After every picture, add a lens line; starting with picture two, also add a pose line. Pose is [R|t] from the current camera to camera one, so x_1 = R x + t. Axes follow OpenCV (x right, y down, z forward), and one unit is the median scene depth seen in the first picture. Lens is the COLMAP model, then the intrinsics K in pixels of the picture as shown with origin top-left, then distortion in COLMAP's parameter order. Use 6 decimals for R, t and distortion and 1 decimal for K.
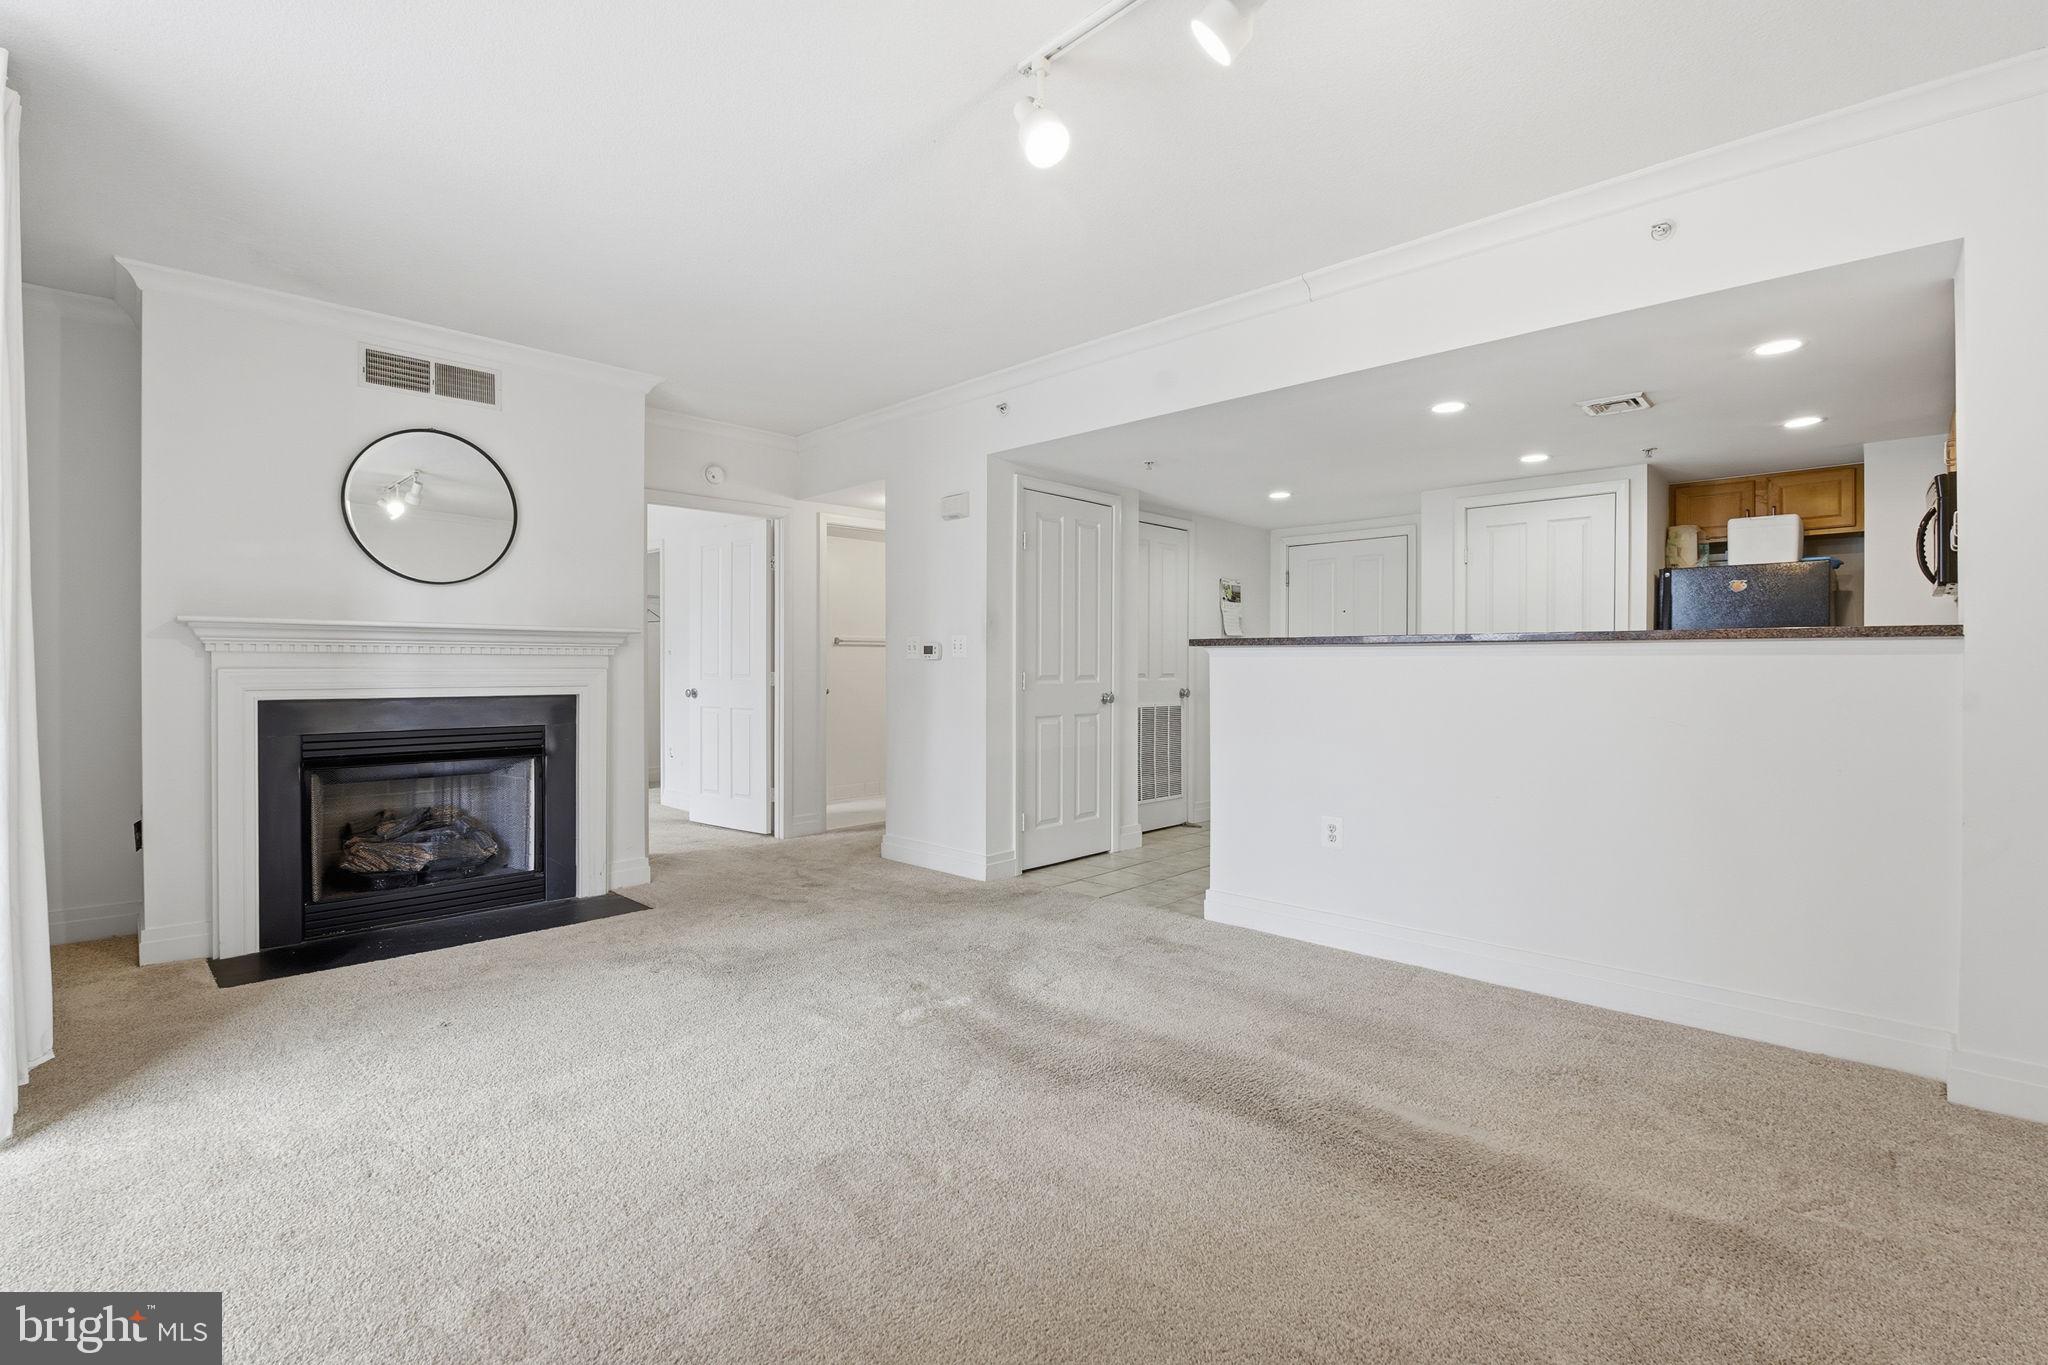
lens RADIAL K [[919.5, 0, 1001.6], [0, 919.5, 675.5], [0, 0, 1]] dist [-0.027710, -0.000401]
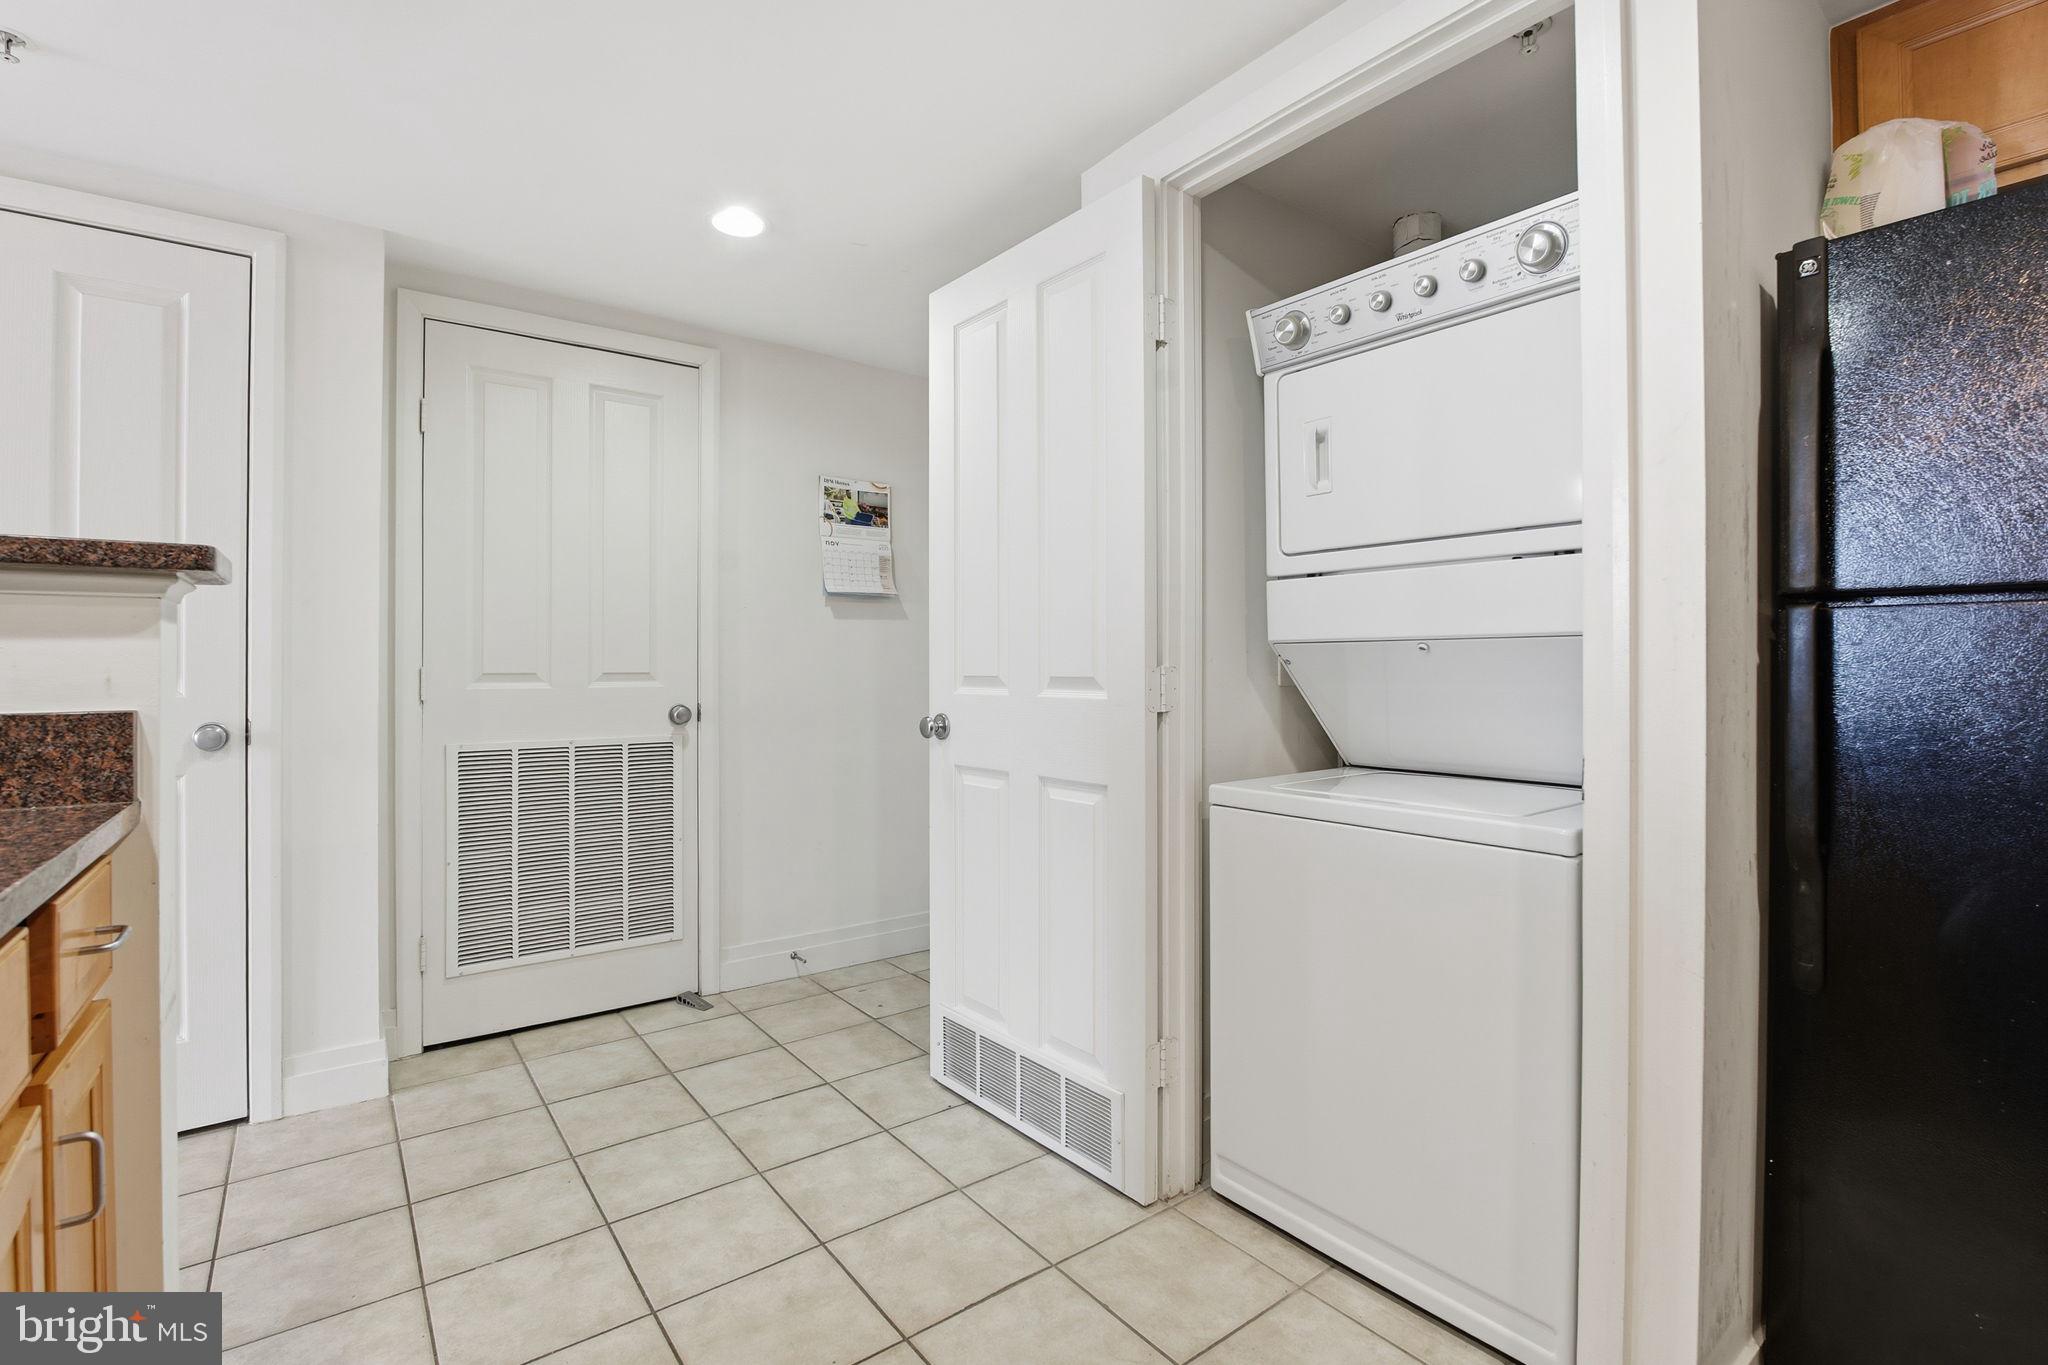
lens RADIAL K [[920.6, 0, 1016.1], [0, 920.6, 672.4], [0, 0, 1]] dist [-0.018454, -0.000412]
pose [[0.989454, -0.001206, -0.144844, 0.636031], [0.001560, 0.999996, 0.002334, -0.004081], [0.144840, -0.002535, 0.989452, 0.827832]]
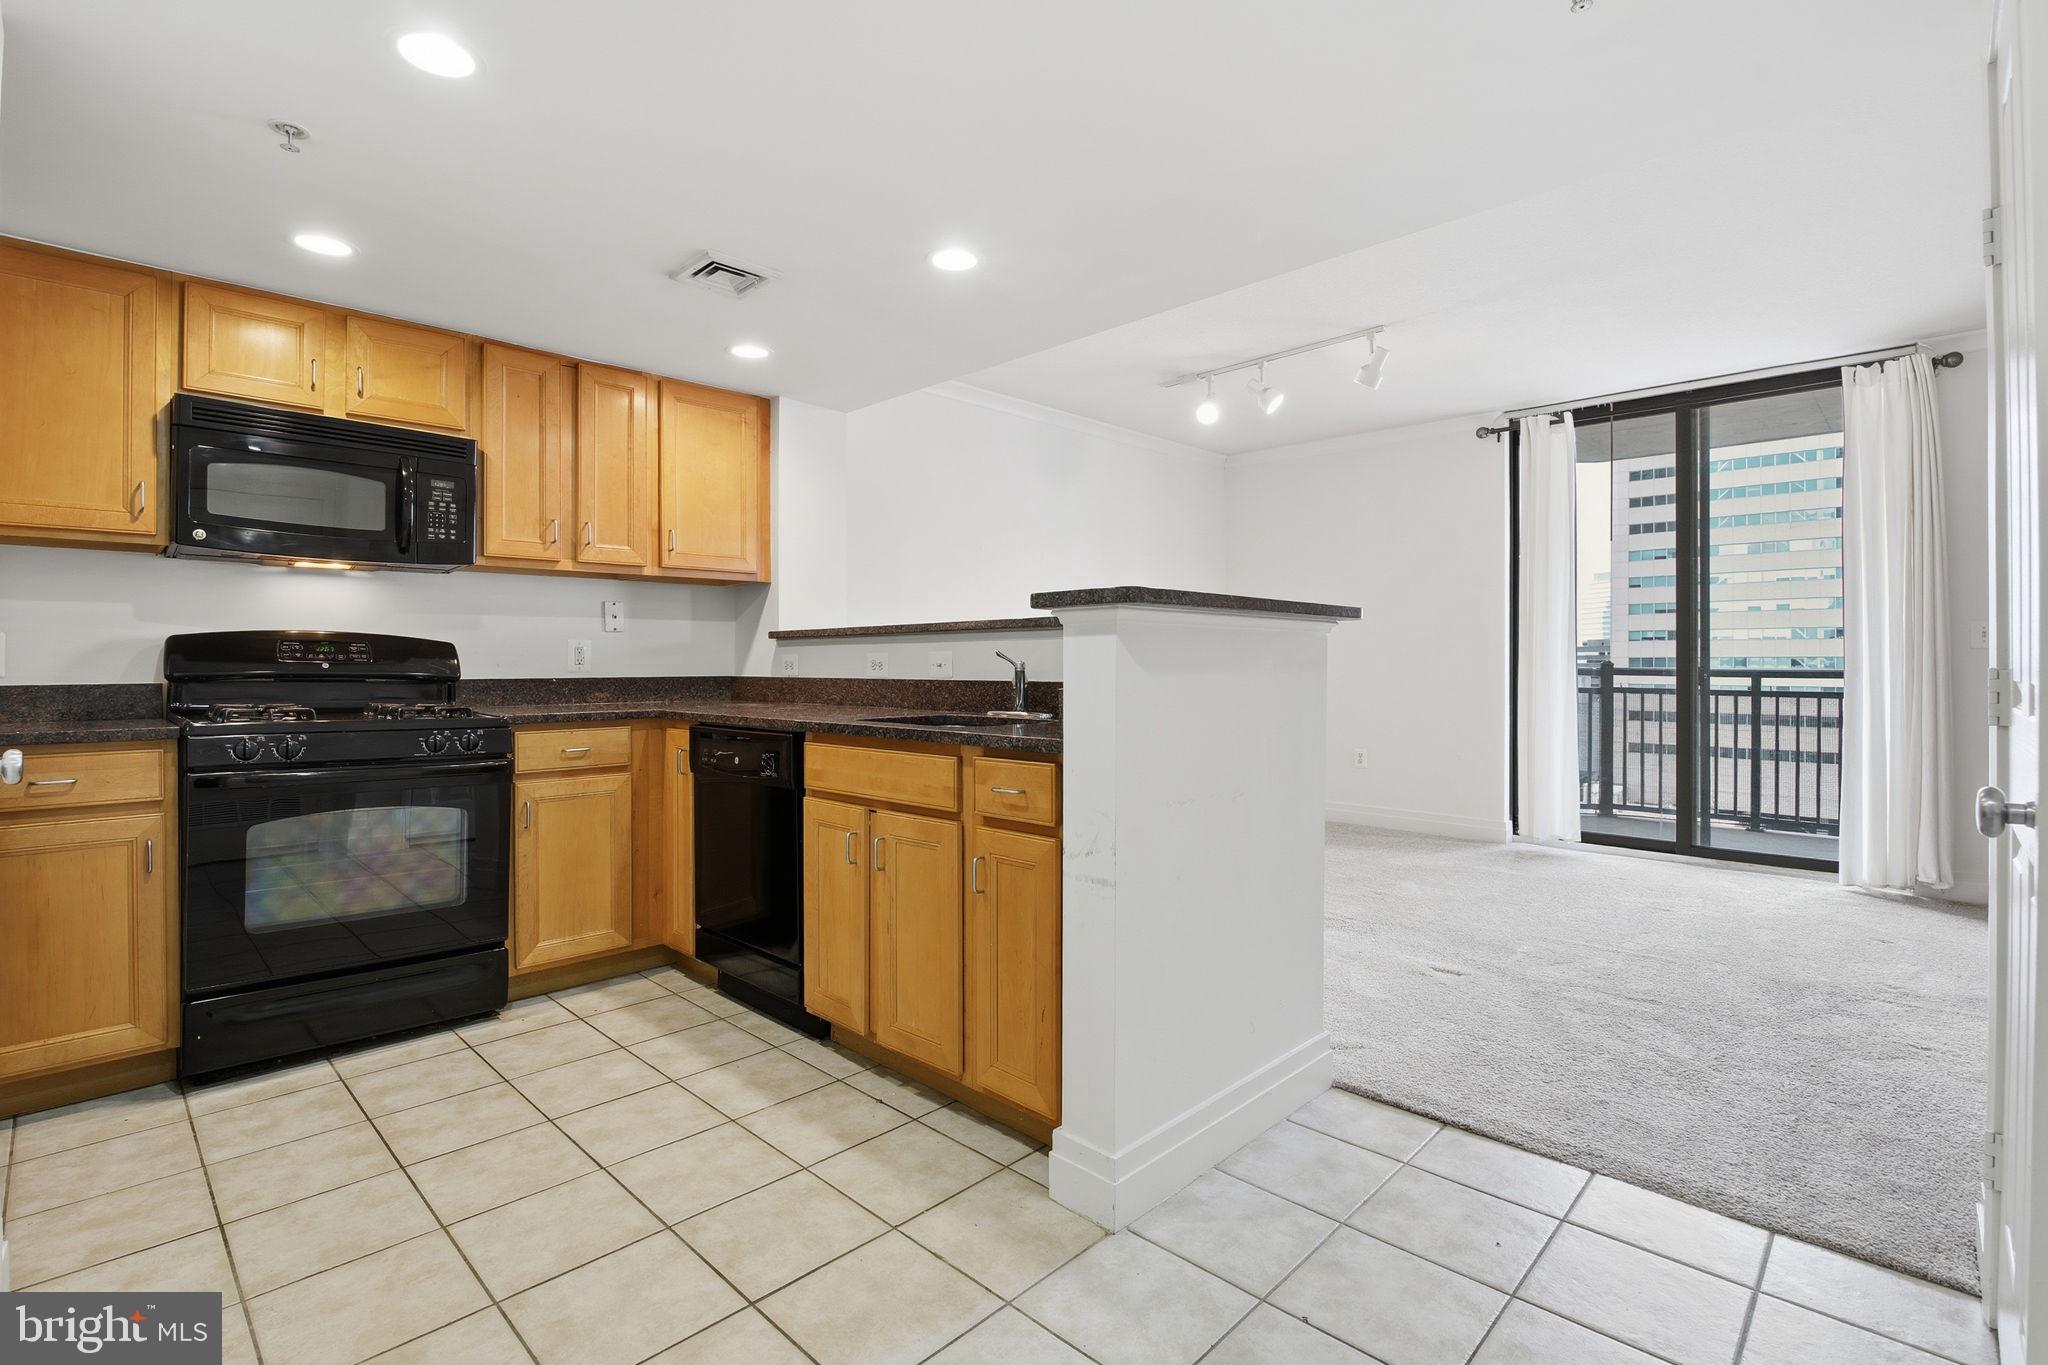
lens RADIAL K [[946.2, 0, 1019.6], [0, 946.2, 660.9], [0, 0, 1]] dist [-0.019389, -0.000943]
pose [[-0.999956, -0.000213, -0.009328, 0.398344], [-0.000264, 0.999985, 0.005422, -0.008834], [0.009327, 0.005424, -0.999942, 1.467784]]
